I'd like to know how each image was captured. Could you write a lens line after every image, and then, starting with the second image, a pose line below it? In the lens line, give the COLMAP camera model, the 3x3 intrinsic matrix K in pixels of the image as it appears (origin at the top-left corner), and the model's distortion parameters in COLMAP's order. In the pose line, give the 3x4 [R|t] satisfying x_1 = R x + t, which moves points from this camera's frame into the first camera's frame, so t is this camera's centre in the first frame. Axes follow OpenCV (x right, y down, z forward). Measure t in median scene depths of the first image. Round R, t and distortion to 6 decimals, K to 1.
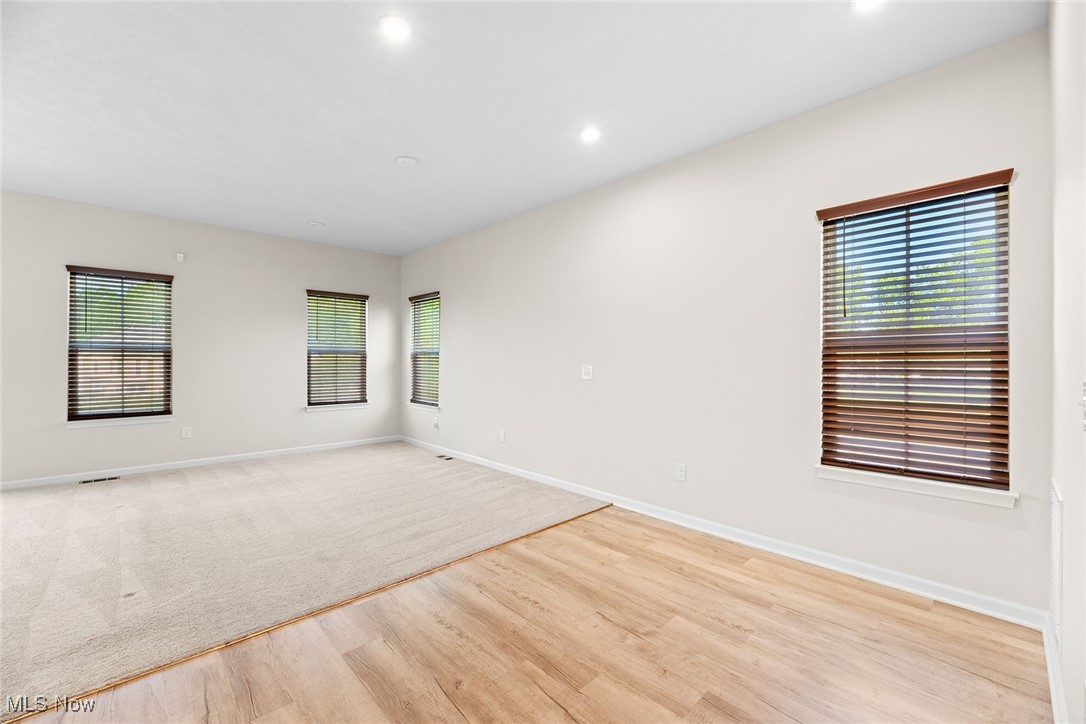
lens RADIAL K [[443.4, 0, 541.5], [0, 443.4, 362.2], [0, 0, 1]] dist [-0.000247, -0.000061]
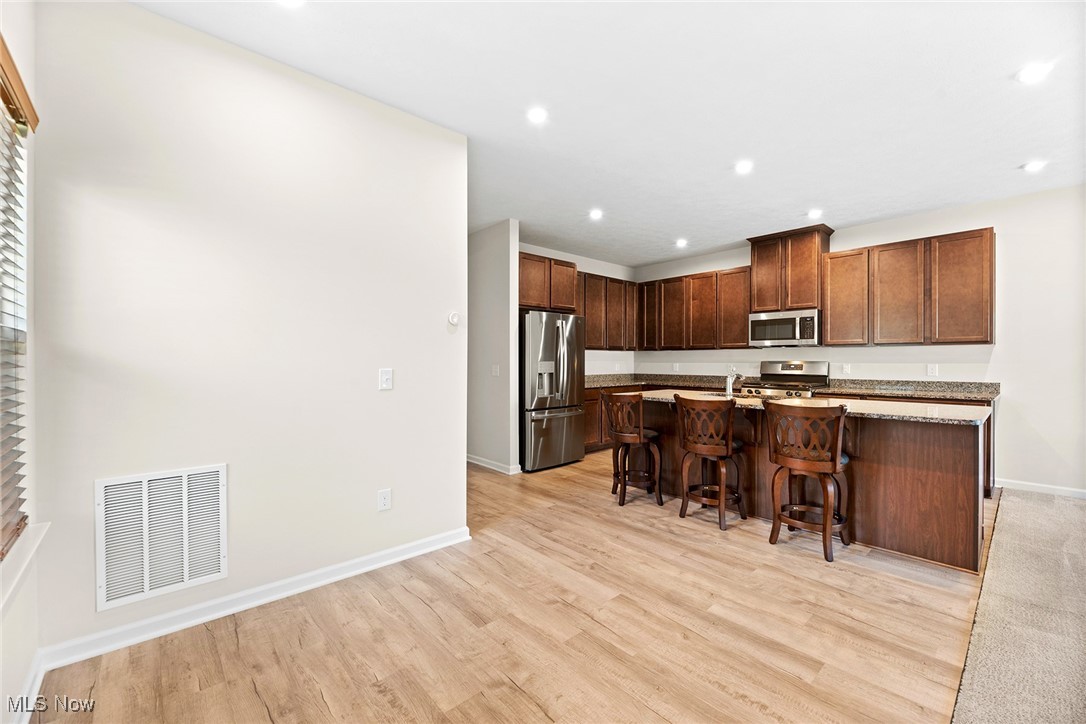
lens RADIAL K [[443.4, 0, 544.5], [0, 443.4, 362.2], [0, 0, 1]] dist [-0.000247, -0.000061]
pose [[-0.999705, -0.004289, 0.023919, 0.146490], [-0.004220, 0.999987, 0.002959, -0.005276], [-0.023931, 0.002857, -0.999710, 1.986121]]
